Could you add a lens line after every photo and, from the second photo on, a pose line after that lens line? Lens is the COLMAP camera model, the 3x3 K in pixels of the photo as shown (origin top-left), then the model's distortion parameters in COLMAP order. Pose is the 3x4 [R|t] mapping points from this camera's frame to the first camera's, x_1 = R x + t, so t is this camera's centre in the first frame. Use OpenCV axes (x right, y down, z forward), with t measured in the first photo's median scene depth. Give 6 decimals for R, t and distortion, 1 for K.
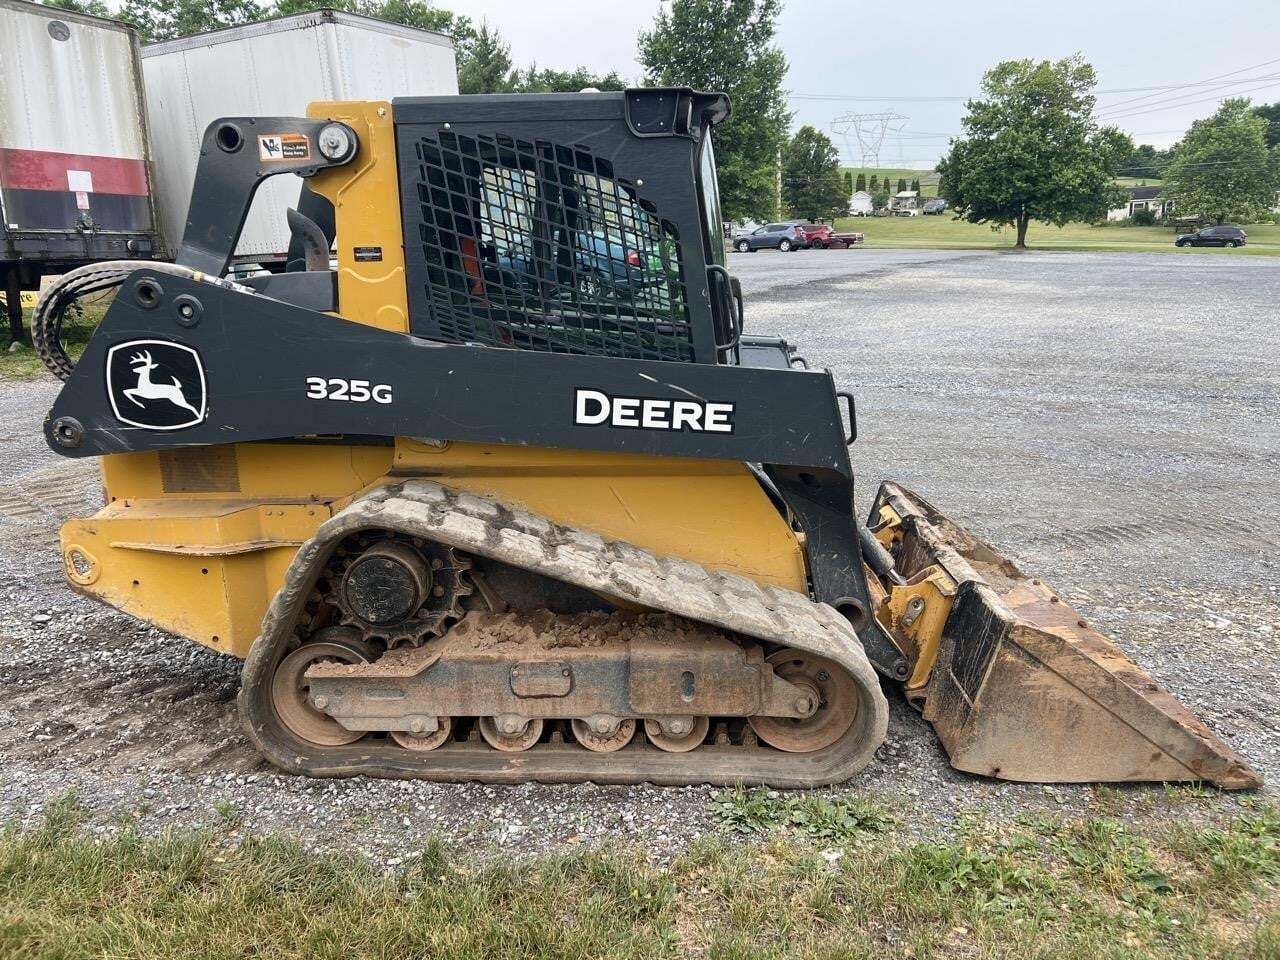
lens RADIAL K [[966.2, 0, 635.9], [0, 966.2, 482.5], [0, 0, 1]] dist [0.050856, -0.057985]
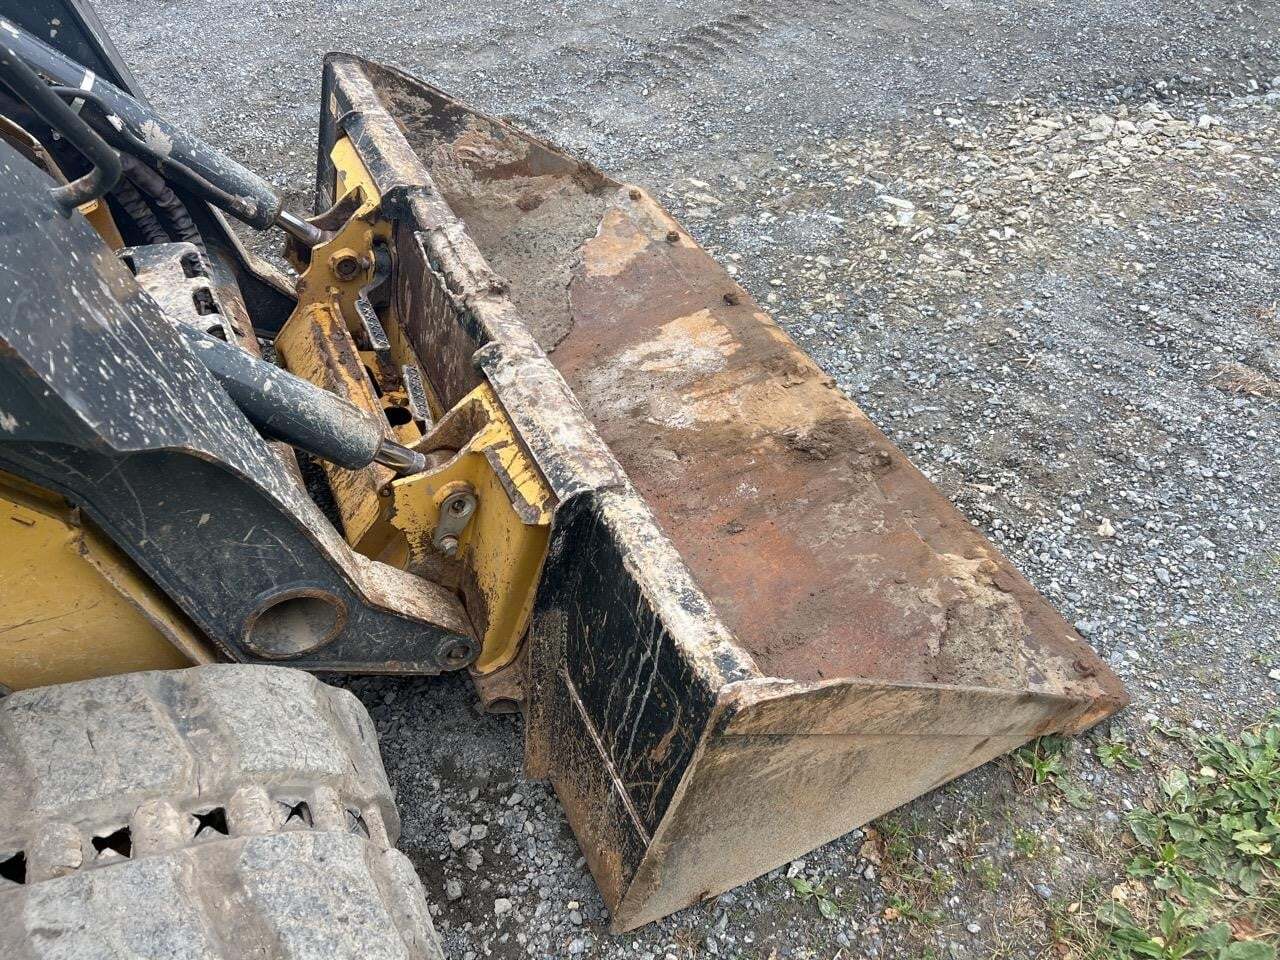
lens RADIAL K [[966.2, 0, 636.2], [0, 966.2, 479.8], [0, 0, 1]] dist [0.050856, -0.057985]
pose [[0.882893, -0.329425, 0.334633, 0.253090], [0.101068, 0.829241, 0.549677, -0.116287], [-0.458569, -0.451485, 0.765425, 0.748041]]
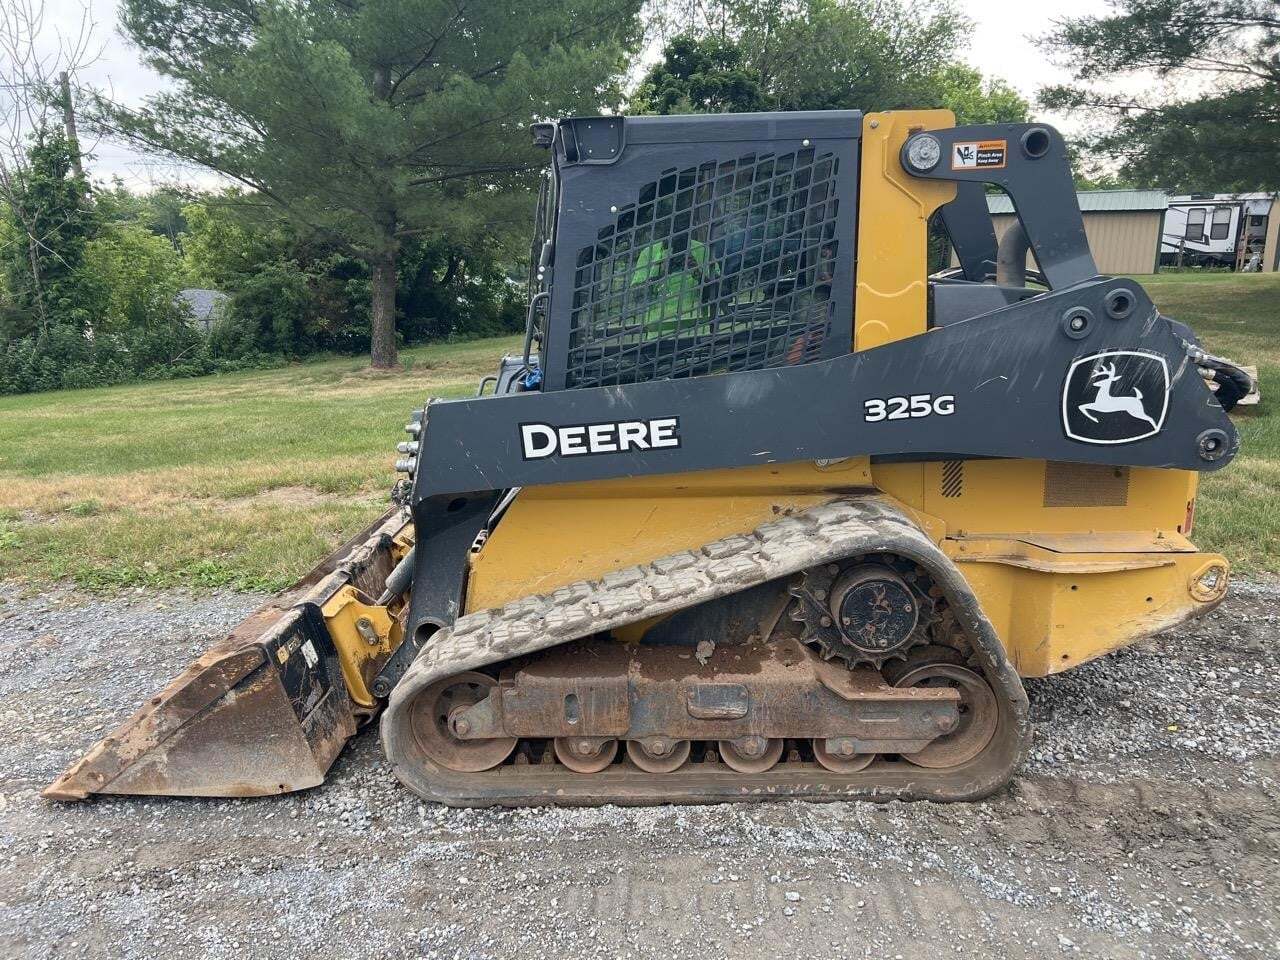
lens RADIAL K [[966.2, 0, 632.8], [0, 966.2, 484.4], [0, 0, 1]] dist [0.050856, -0.057985]
pose [[-0.999203, 0.038811, 0.009347, -0.000715], [0.038951, 0.896549, 0.441229, -0.578277], [0.008745, 0.441242, -0.897346, 2.389652]]
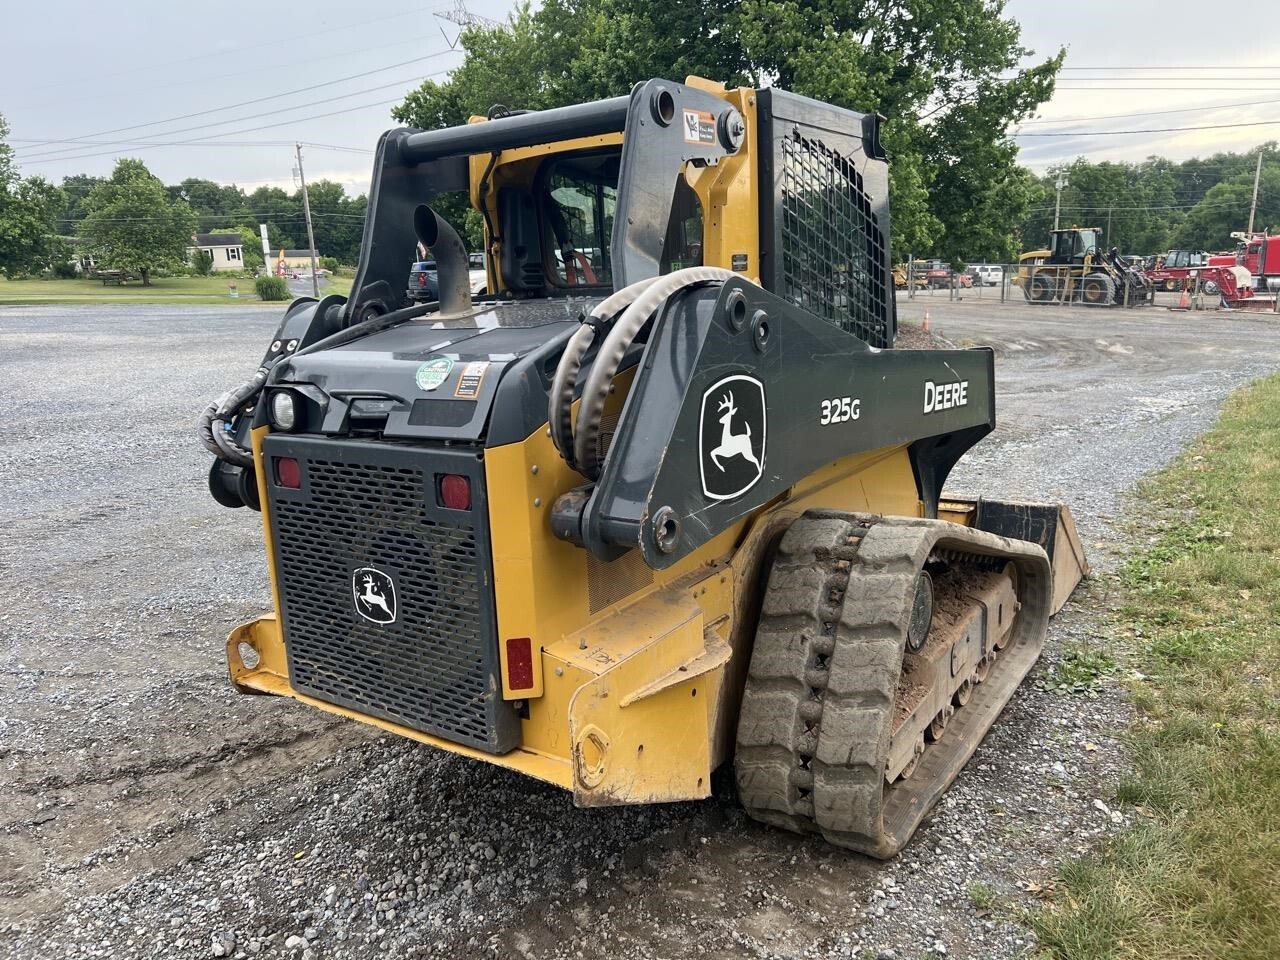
lens RADIAL K [[966.2, 0, 635.7], [0, 966.2, 486.0], [0, 0, 1]] dist [0.050856, -0.057985]
pose [[0.526664, -0.185080, 0.829681, -1.141792], [0.226018, 0.971368, 0.073216, -0.134725], [-0.819476, 0.148963, 0.553416, 0.671929]]
